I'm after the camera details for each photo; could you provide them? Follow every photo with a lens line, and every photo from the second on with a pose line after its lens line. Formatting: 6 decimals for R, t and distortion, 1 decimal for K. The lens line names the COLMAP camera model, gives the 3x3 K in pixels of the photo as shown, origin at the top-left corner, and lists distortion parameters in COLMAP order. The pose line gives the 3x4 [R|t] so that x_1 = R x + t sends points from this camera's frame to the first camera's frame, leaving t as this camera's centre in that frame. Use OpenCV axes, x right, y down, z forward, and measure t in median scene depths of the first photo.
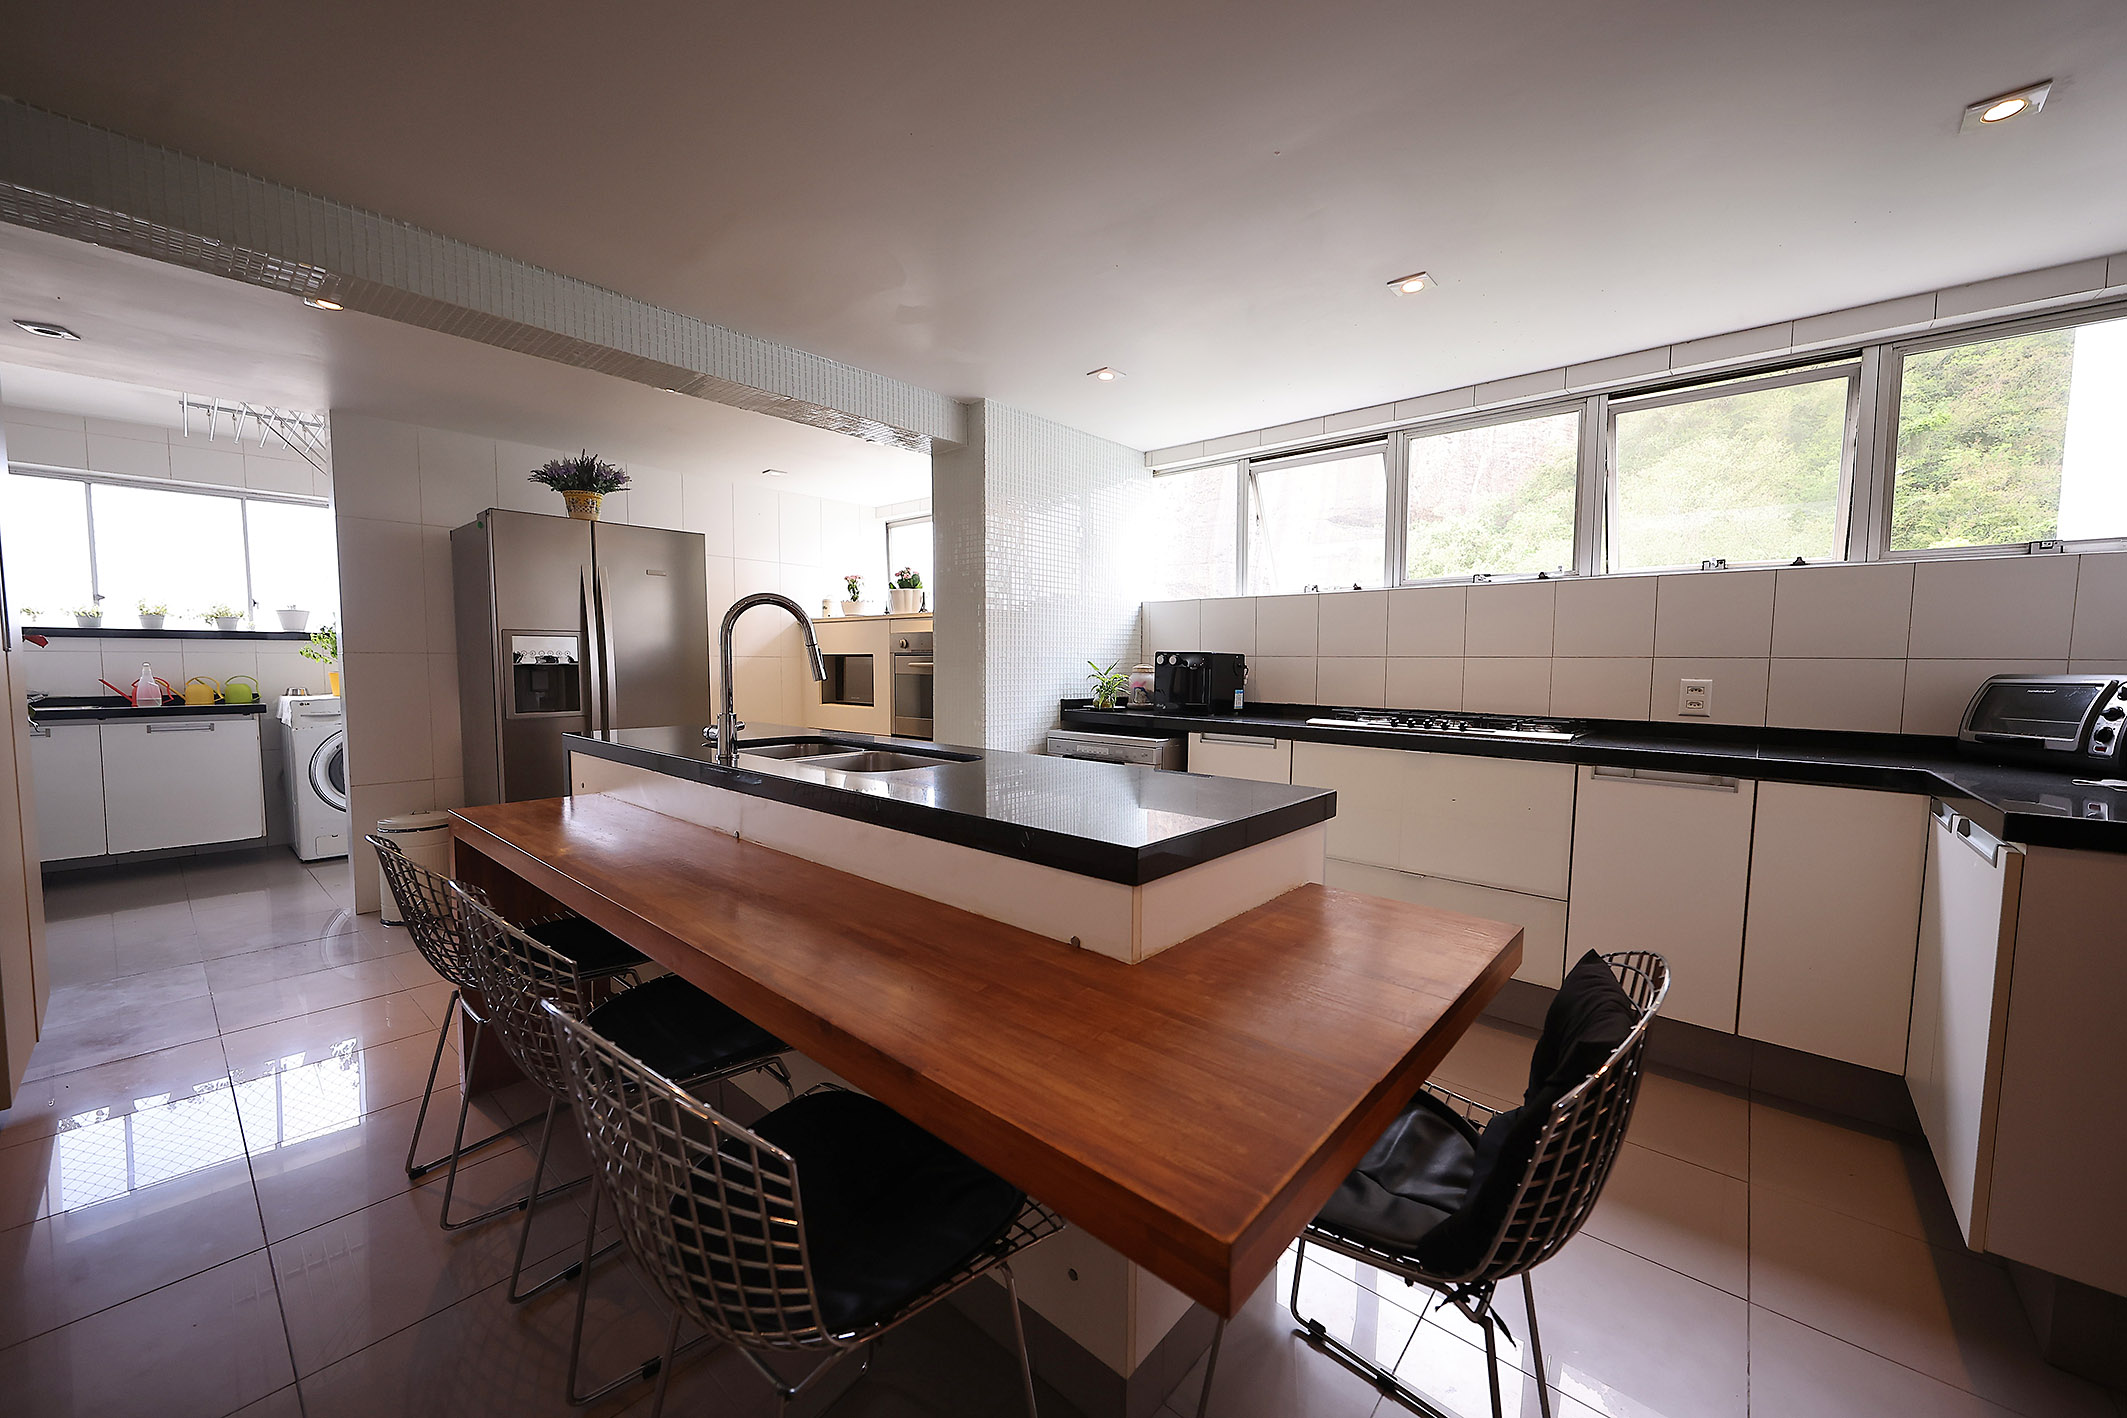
lens RADIAL K [[796.5, 0, 1063.5], [0, 796.5, 709.0], [0, 0, 1]] dist [-0.001701, -0.000167]
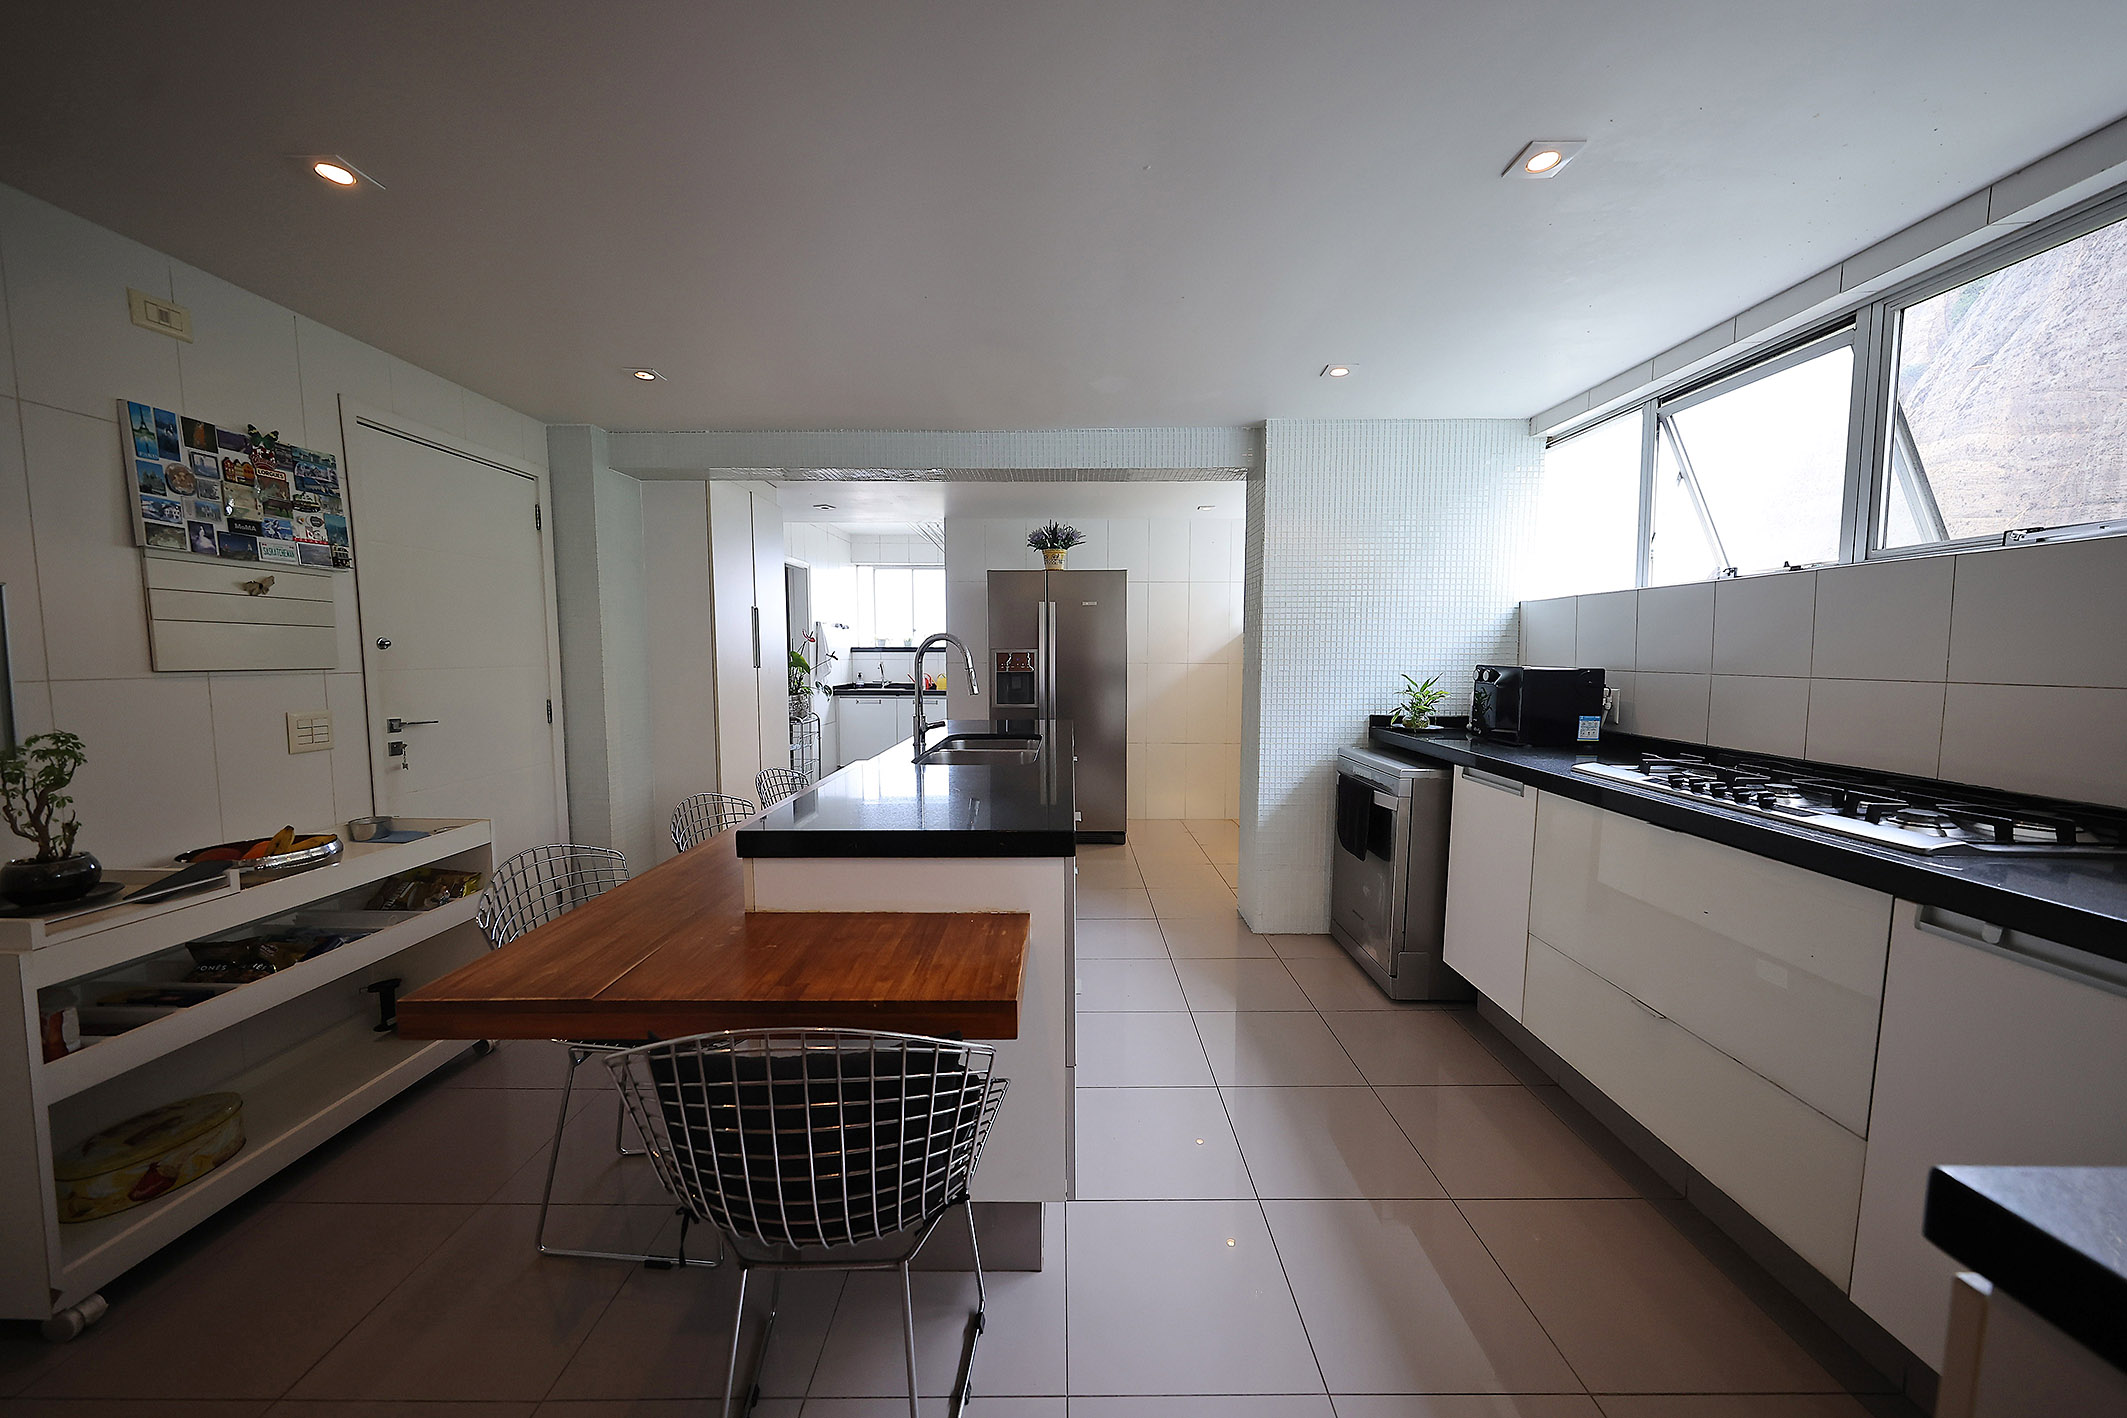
lens RADIAL K [[741.9, 0, 1063.5], [0, 741.9, 709.0], [0, 0, 1]] dist [-0.000209, 0.000023]
pose [[0.653898, 0.050019, -0.754927, 0.433712], [-0.039871, 0.998704, 0.031636, -0.033534], [0.755531, 0.009413, 0.655045, 0.163493]]
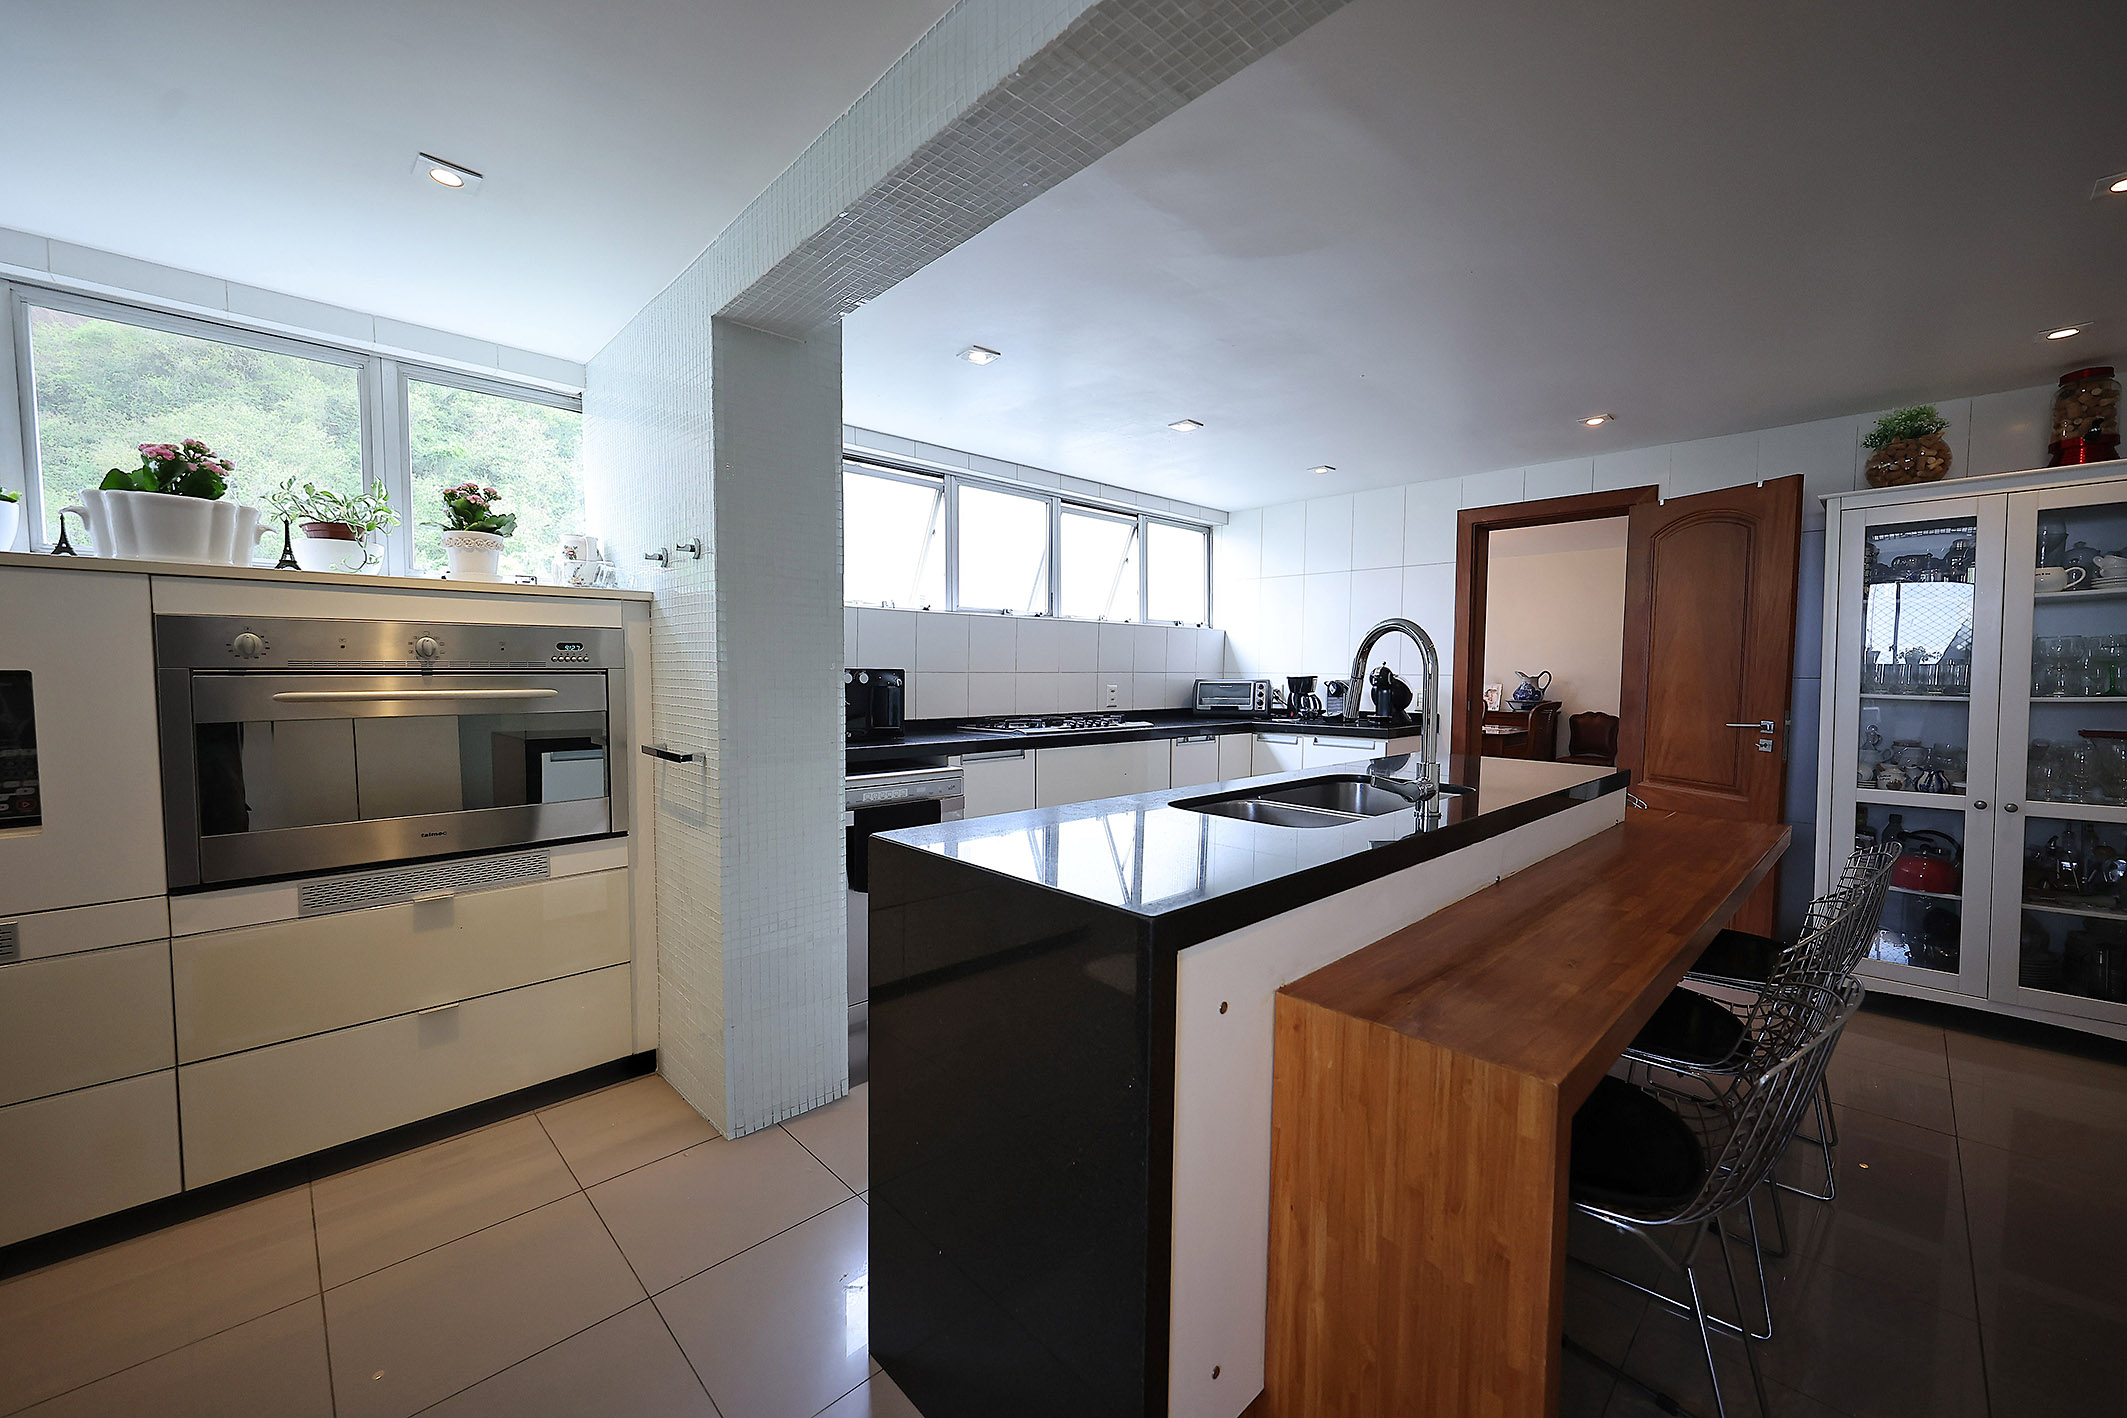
lens RADIAL K [[807.8, 0, 1063.5], [0, 807.8, 709.0], [0, 0, 1]] dist [0.001121, 0.000084]
pose [[0.089310, -0.059988, 0.994196, -0.703166], [0.053810, 0.997017, 0.055325, -0.064847], [-0.994549, 0.048556, 0.092271, 0.709815]]
